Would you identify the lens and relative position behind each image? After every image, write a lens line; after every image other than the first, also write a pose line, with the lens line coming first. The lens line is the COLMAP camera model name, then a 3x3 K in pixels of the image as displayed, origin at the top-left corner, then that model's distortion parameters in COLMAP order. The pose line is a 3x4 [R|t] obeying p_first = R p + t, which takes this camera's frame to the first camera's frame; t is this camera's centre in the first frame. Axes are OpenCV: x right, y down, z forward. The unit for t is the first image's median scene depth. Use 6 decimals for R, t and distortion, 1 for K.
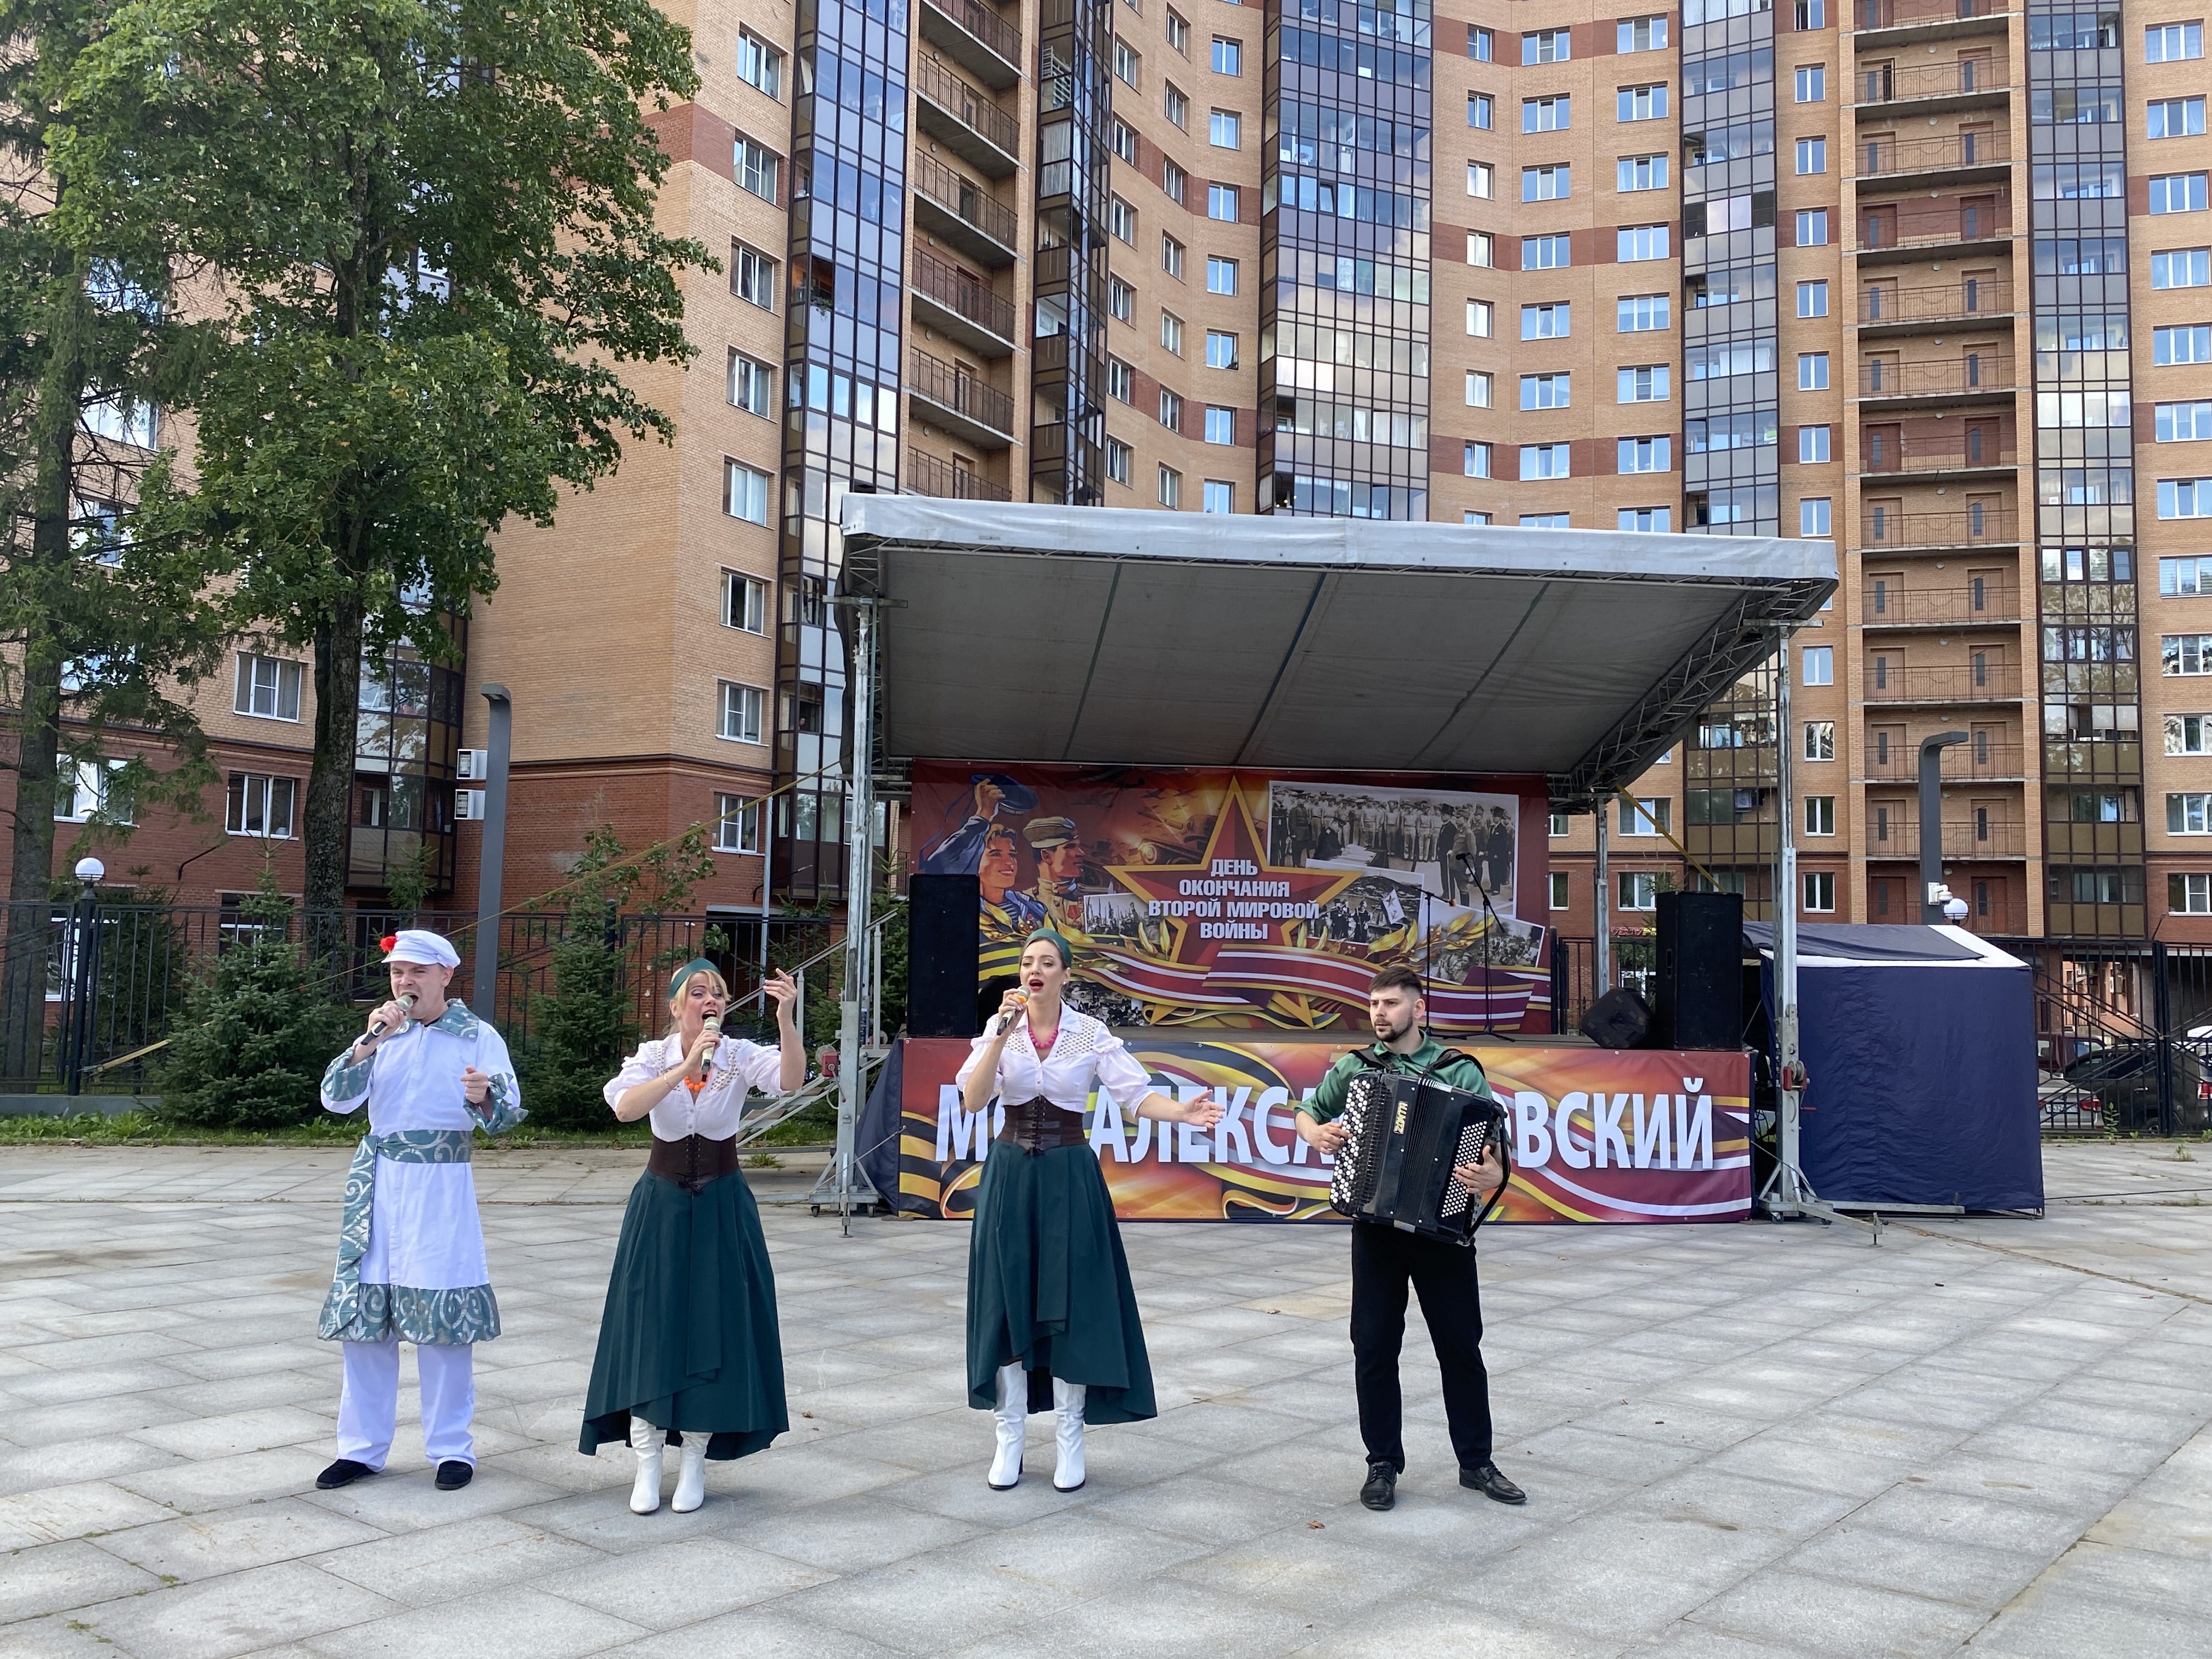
lens RADIAL K [[1878.1, 0, 1114.0], [0, 1878.1, 813.1], [0, 0, 1]] dist [0.160242, -0.327480]
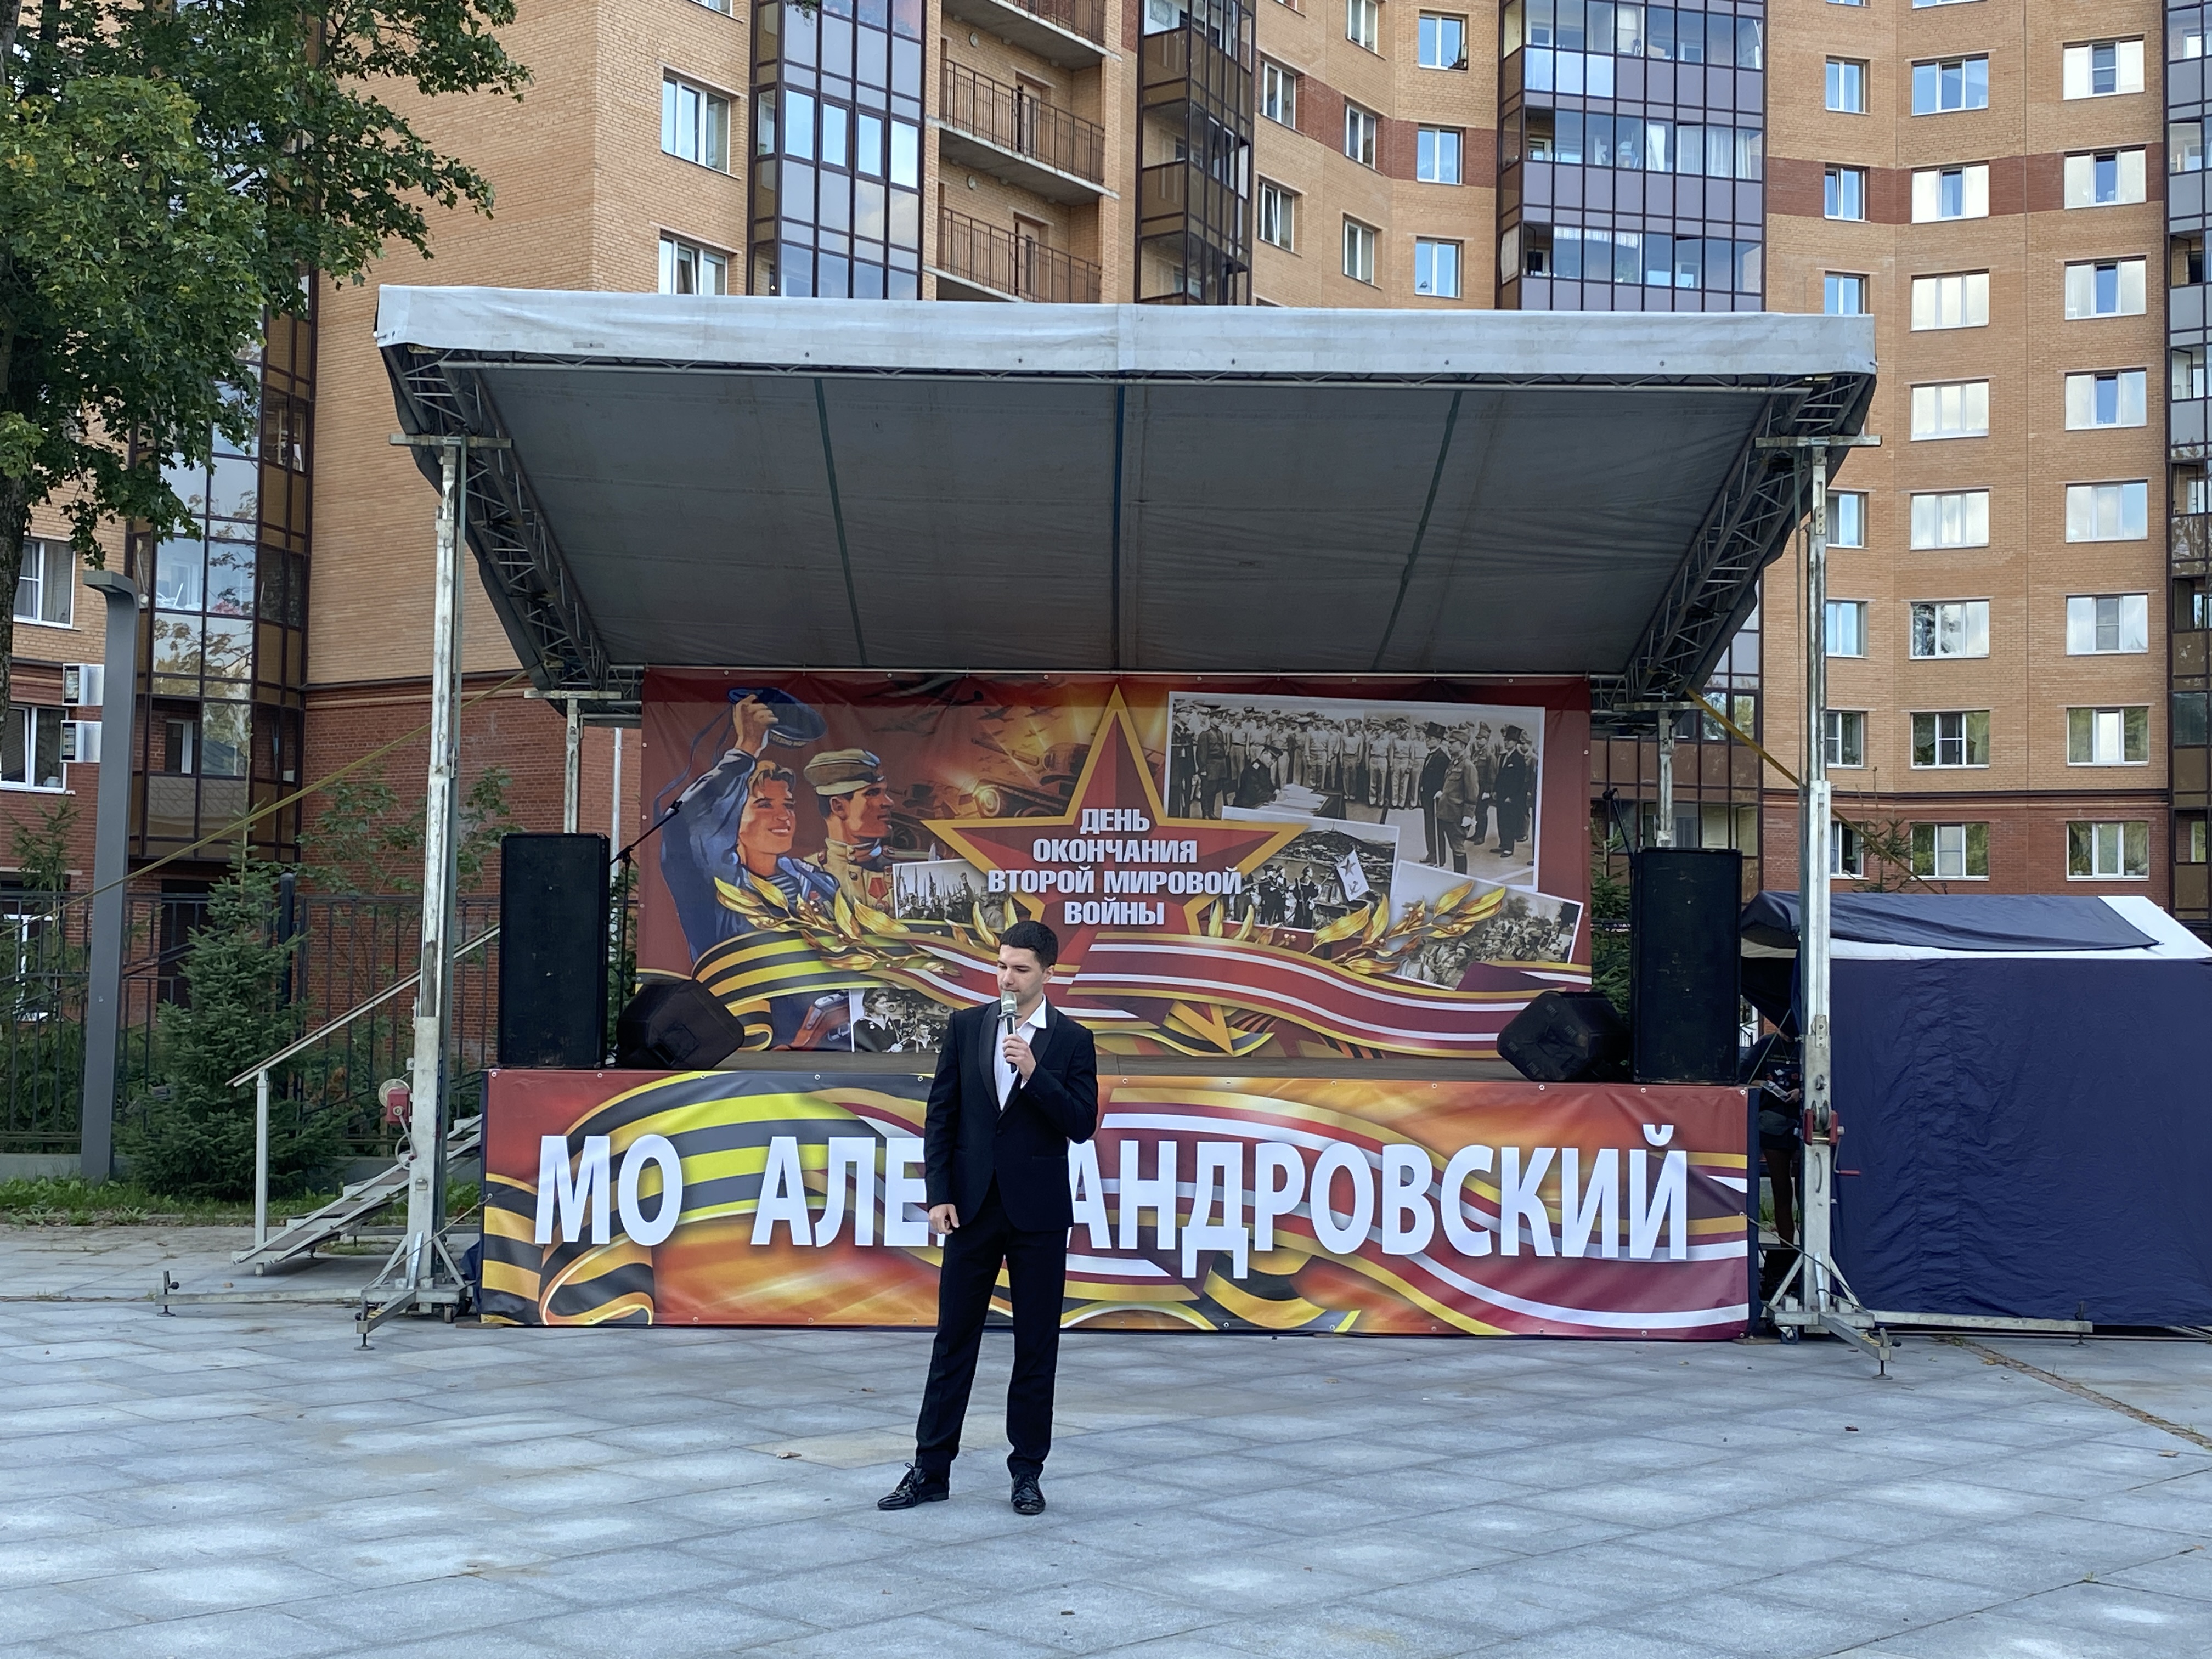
lens RADIAL K [[2775.9, 0, 1102.3], [0, 2775.9, 823.0], [0, 0, 1]] dist [0.241842, -0.798624]
pose [[0.993204, -0.010214, -0.115940, 0.175897], [0.013496, 0.999529, 0.027557, 0.001948], [0.115604, -0.028935, 0.992874, -0.002253]]
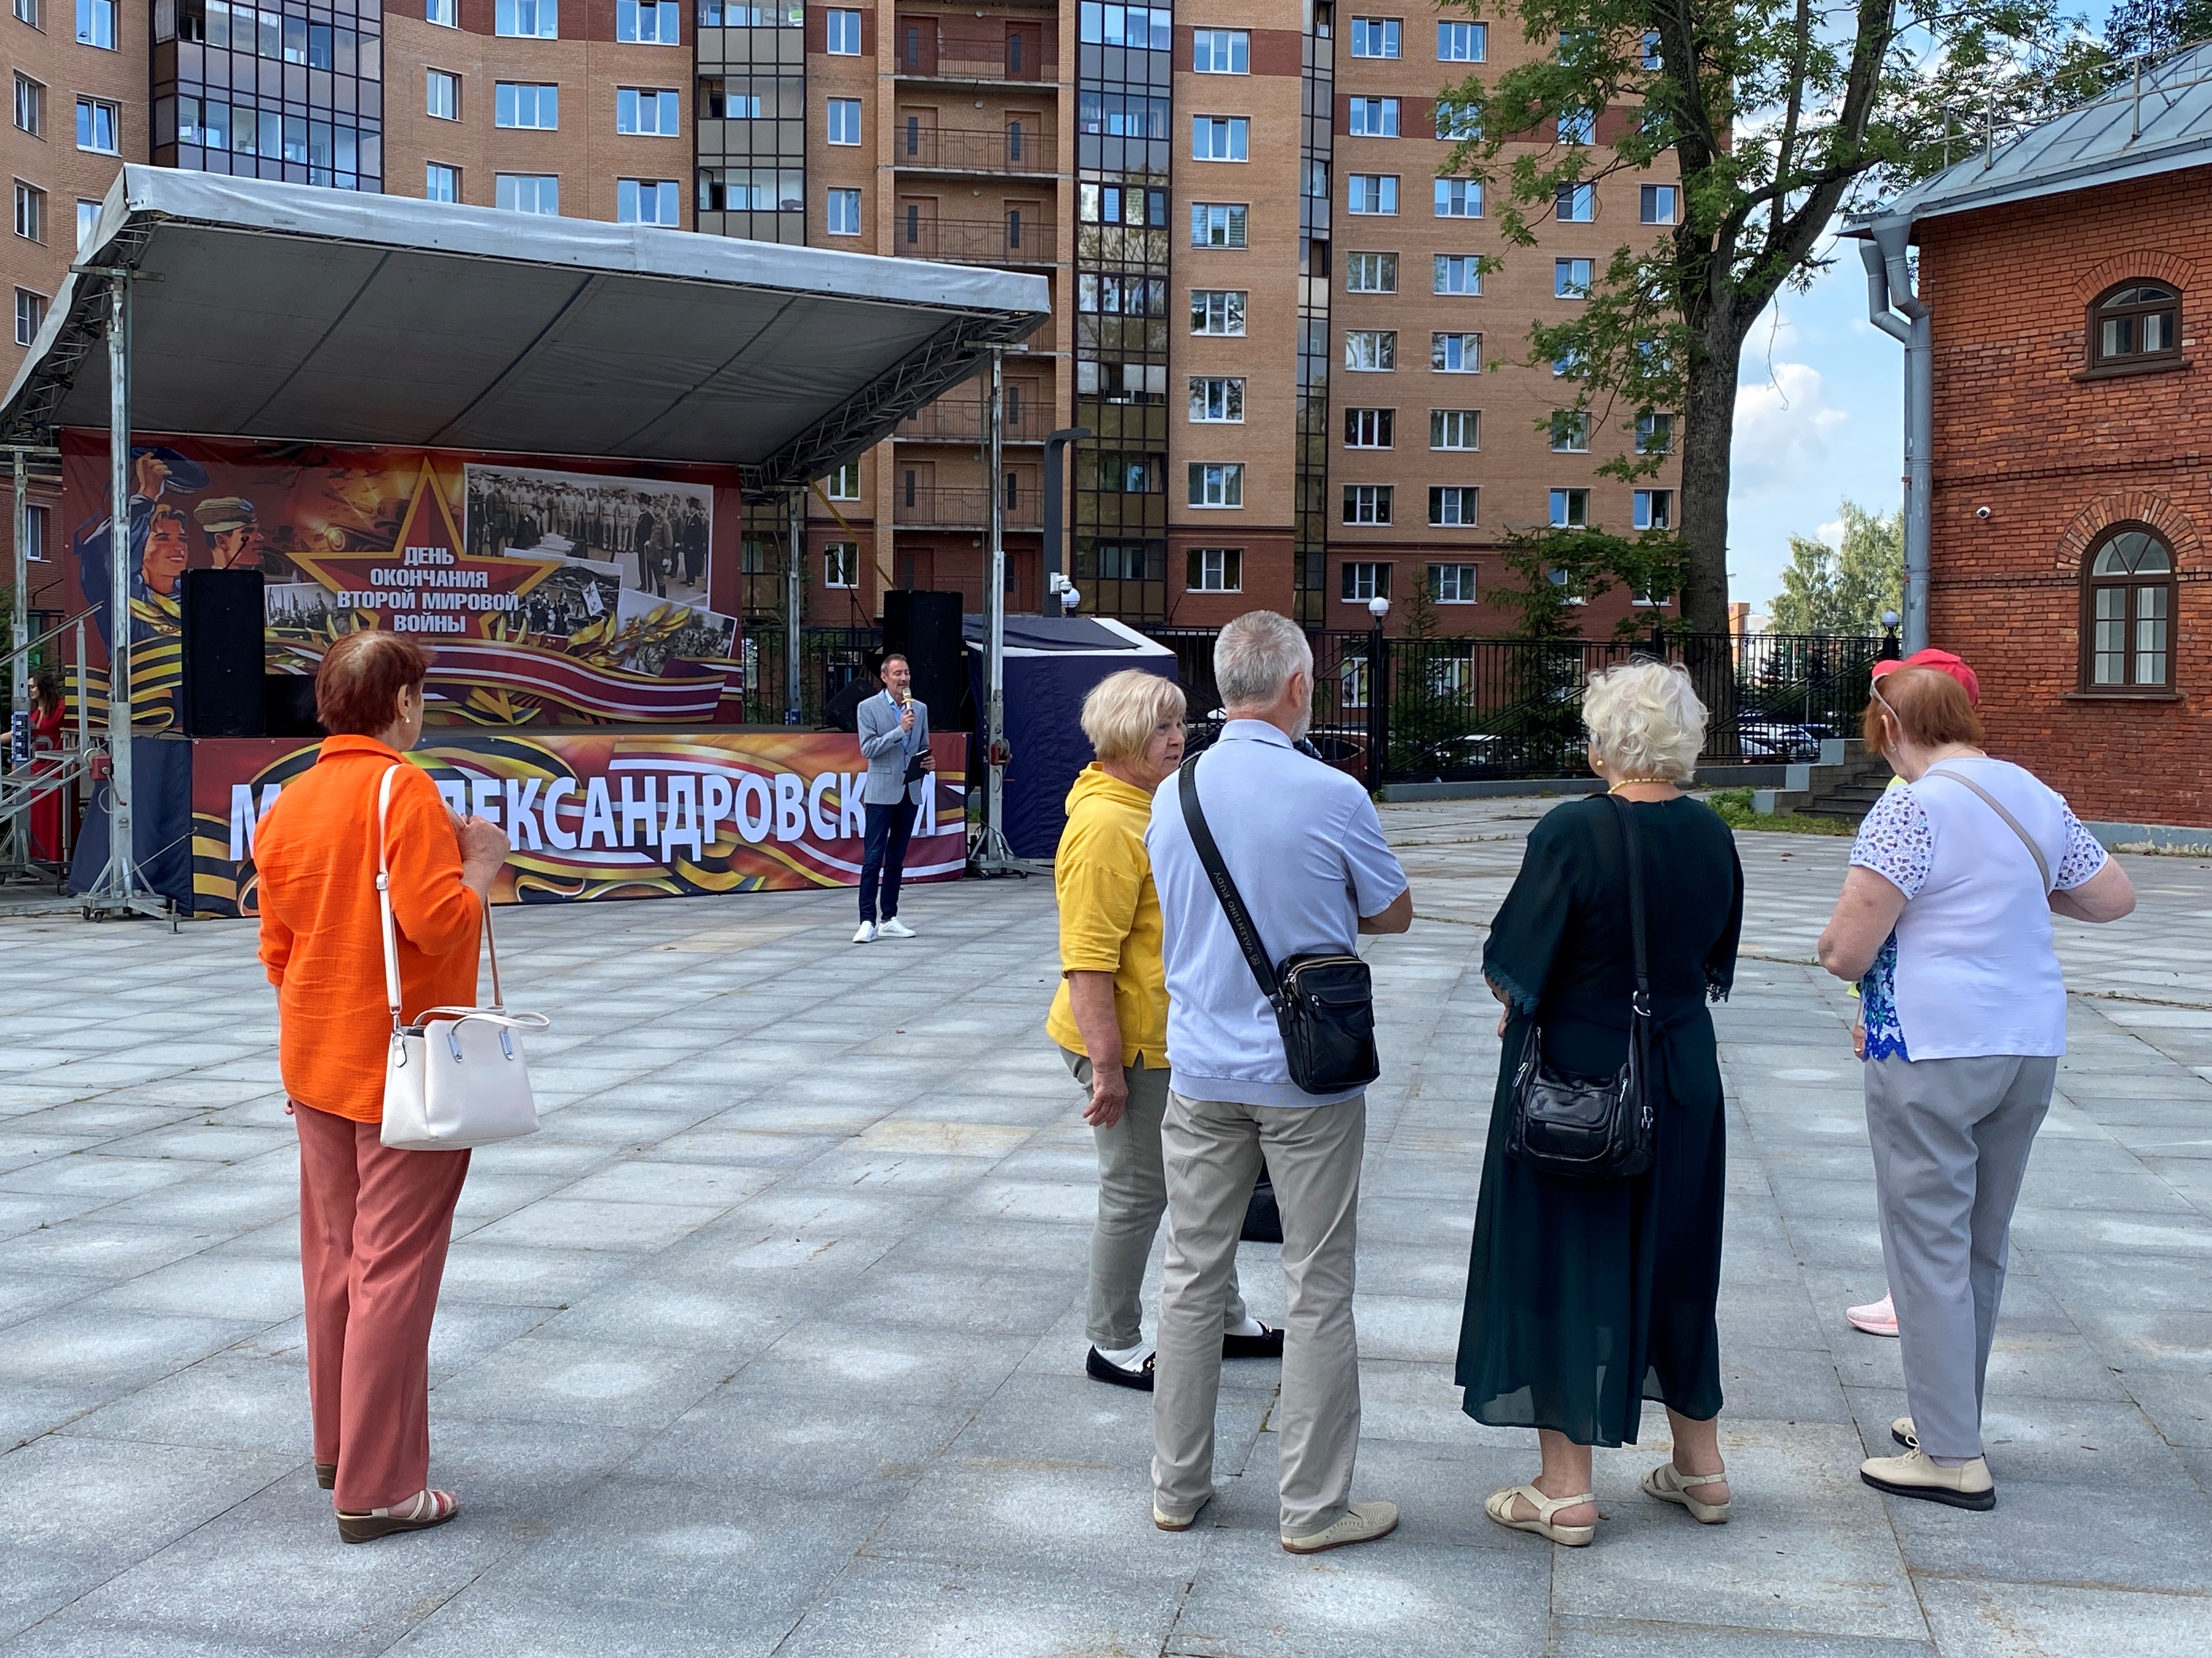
lens RADIAL K [[2495.3, 0, 1098.5], [0, 2495.3, 779.1], [0, 0, 1]] dist [0.157147, -0.471278]
pose [[0.885747, -0.030856, 0.463141, -0.225069], [-0.030468, 0.991771, 0.124344, -0.027069], [-0.463167, -0.124248, 0.877518, -0.270670]]
